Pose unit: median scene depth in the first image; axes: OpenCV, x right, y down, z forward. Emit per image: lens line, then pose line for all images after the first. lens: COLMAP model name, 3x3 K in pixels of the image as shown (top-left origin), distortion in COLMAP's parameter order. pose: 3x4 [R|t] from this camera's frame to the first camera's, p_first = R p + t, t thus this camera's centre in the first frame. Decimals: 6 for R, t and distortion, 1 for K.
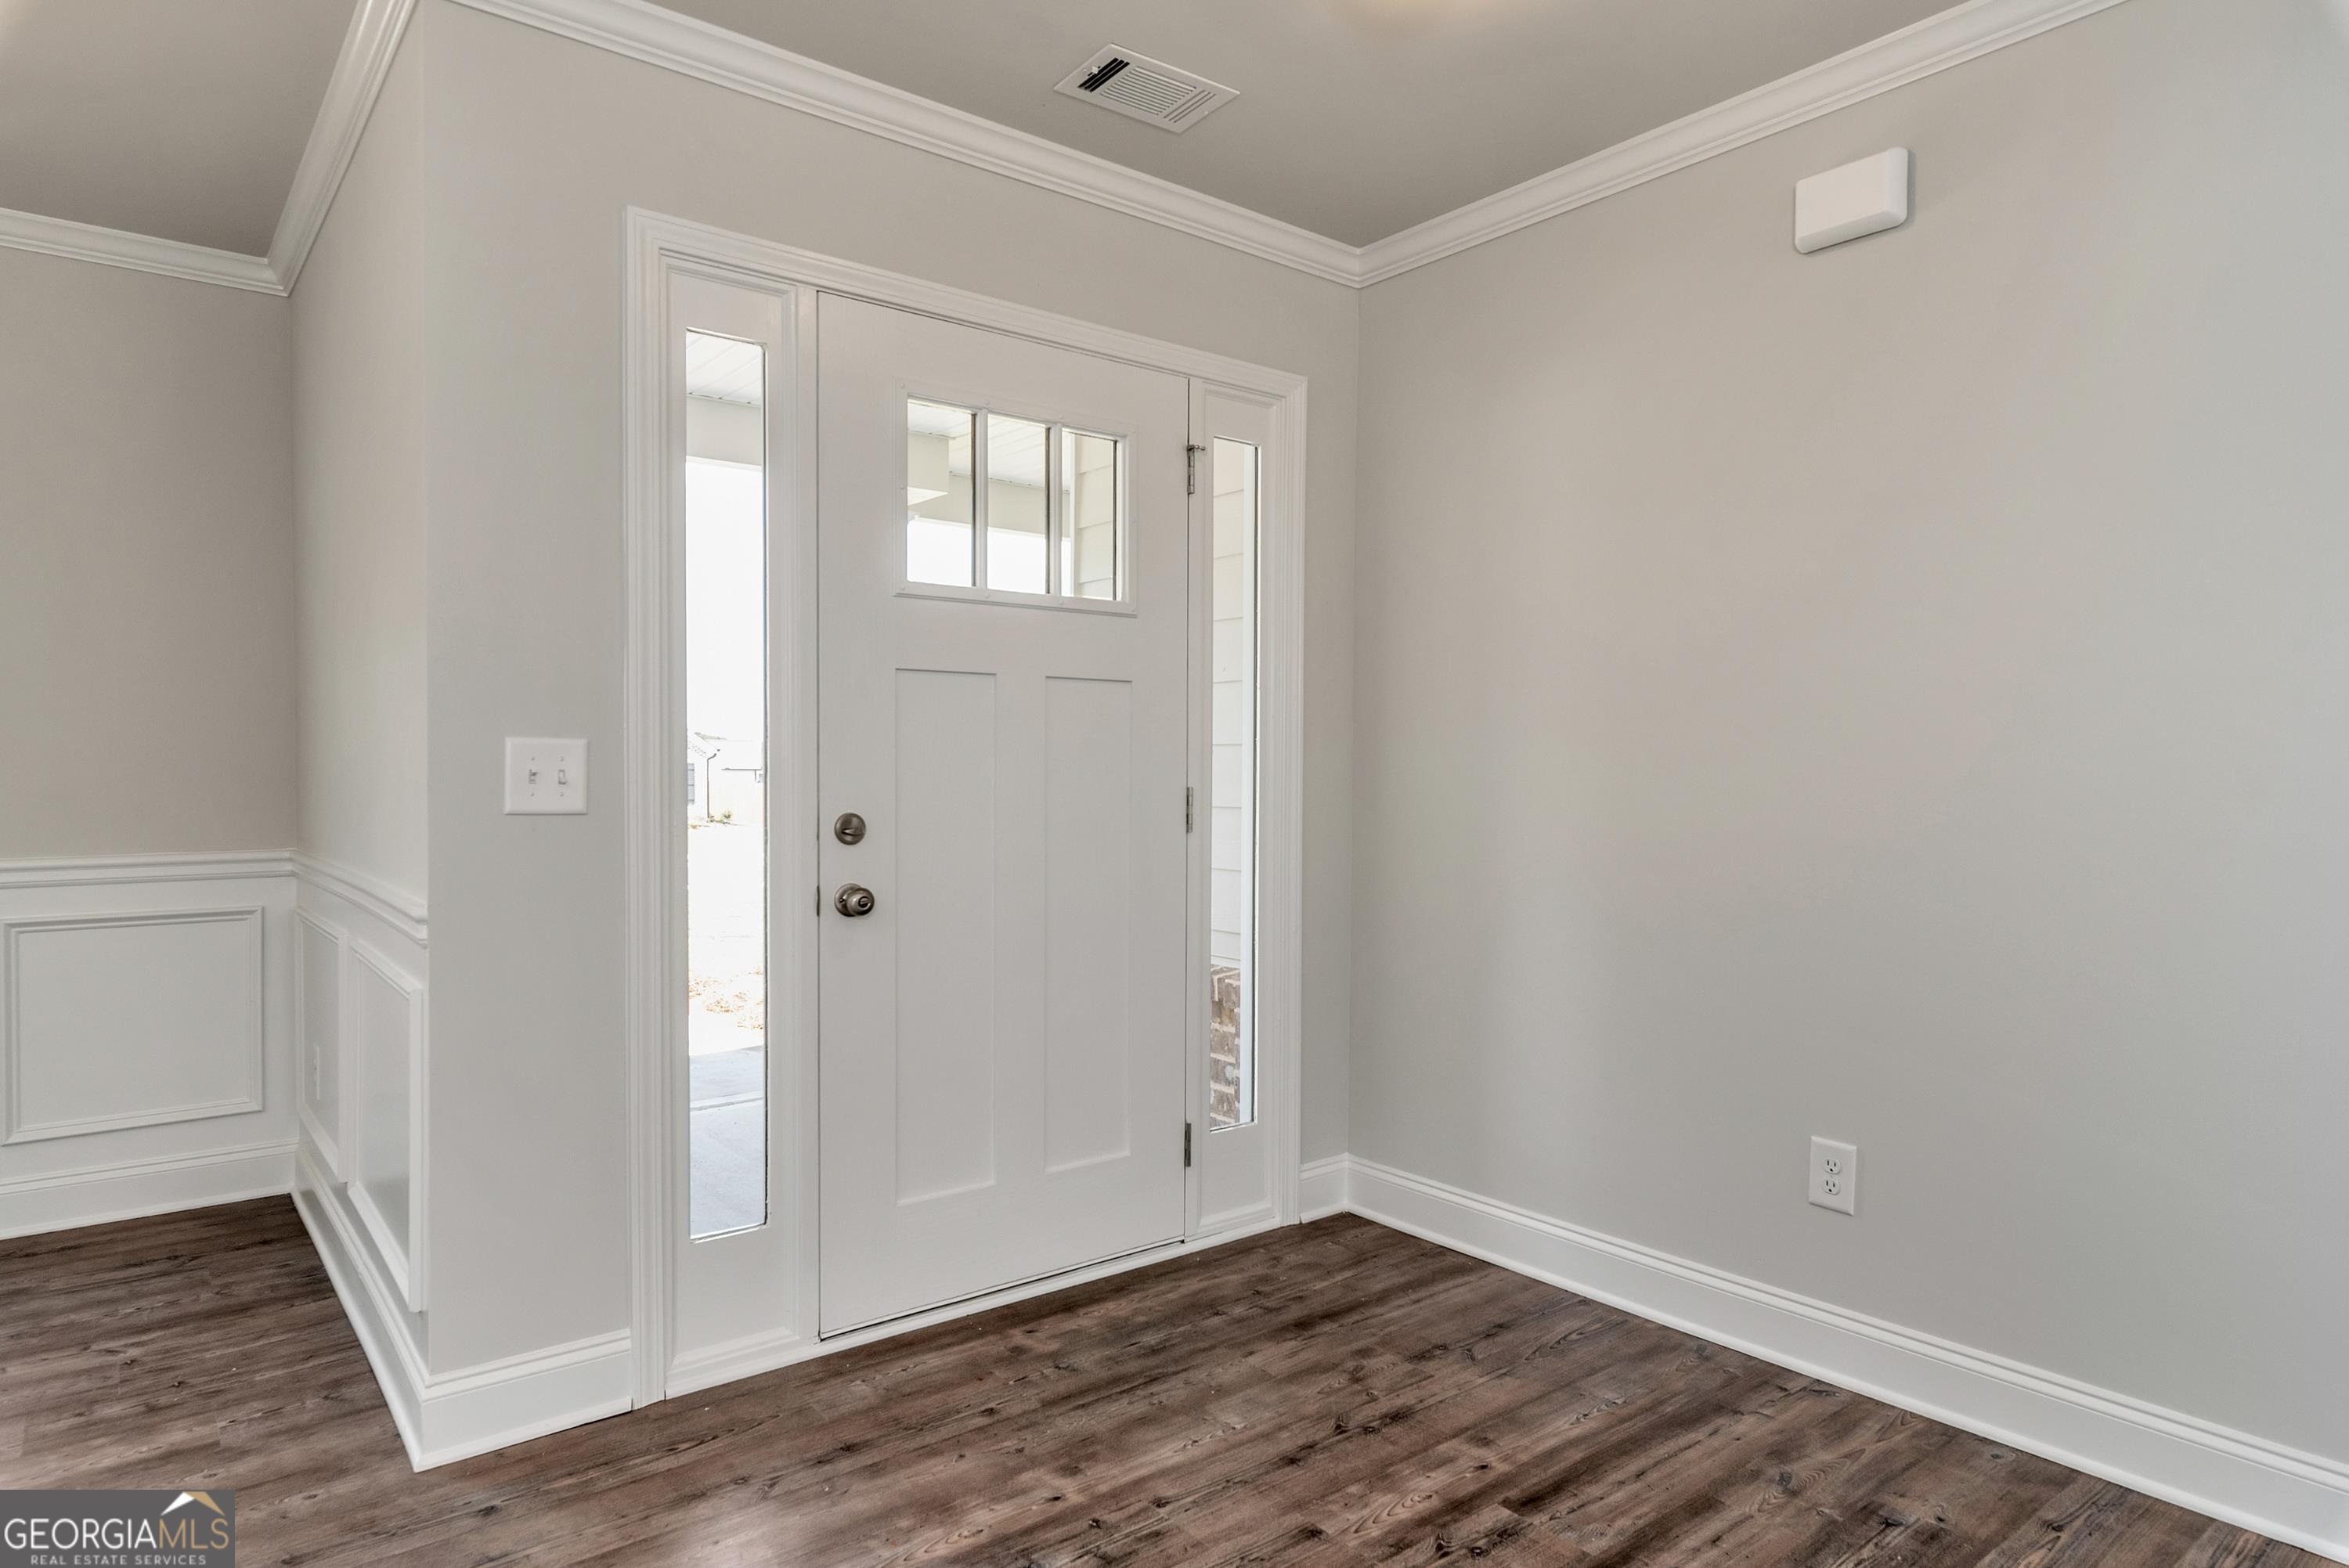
lens RADIAL K [[1370.4, 0, 1188.0], [0, 1370.4, 801.0], [0, 0, 1]] dist [0.001867, -0.000028]
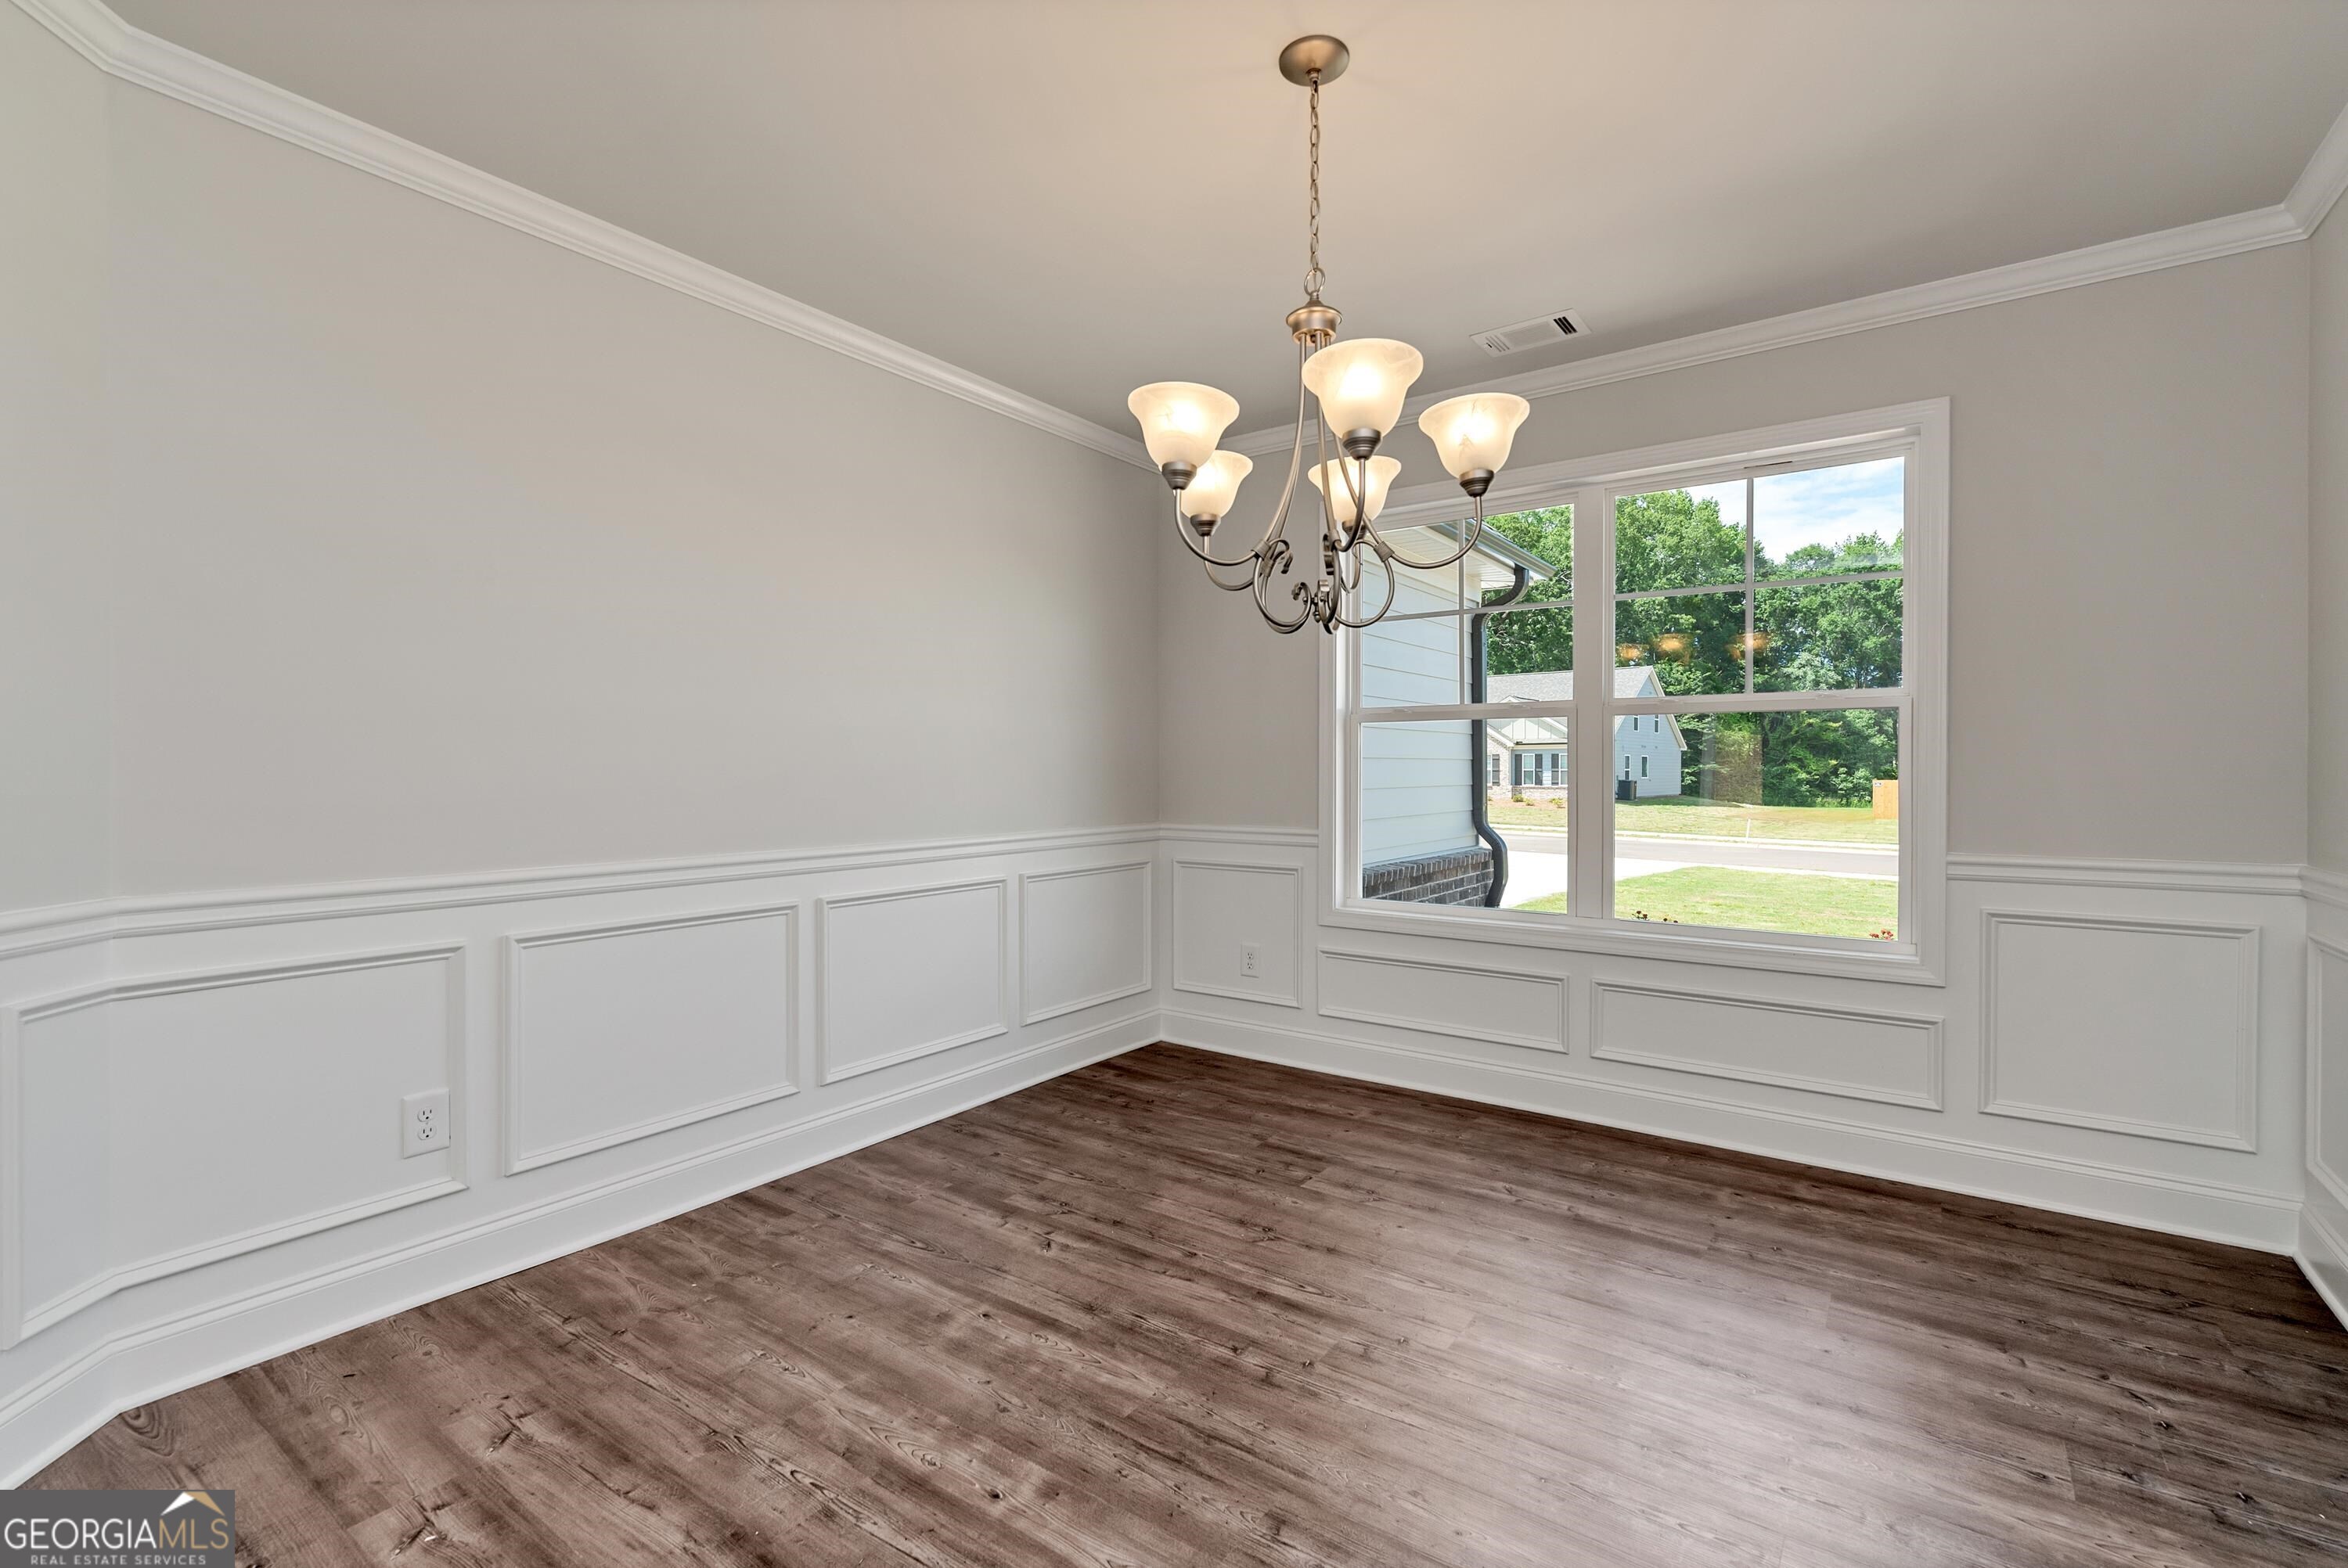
lens RADIAL K [[1035.4, 0, 1189.0], [0, 1035.4, 777.9], [0, 0, 1]] dist [0.001213, -0.001895]
pose [[0.280896, 0.003099, -0.959733, -0.260307], [-0.022186, 0.999749, -0.003265, -0.003261], [0.959482, 0.022209, 0.280894, 0.155363]]
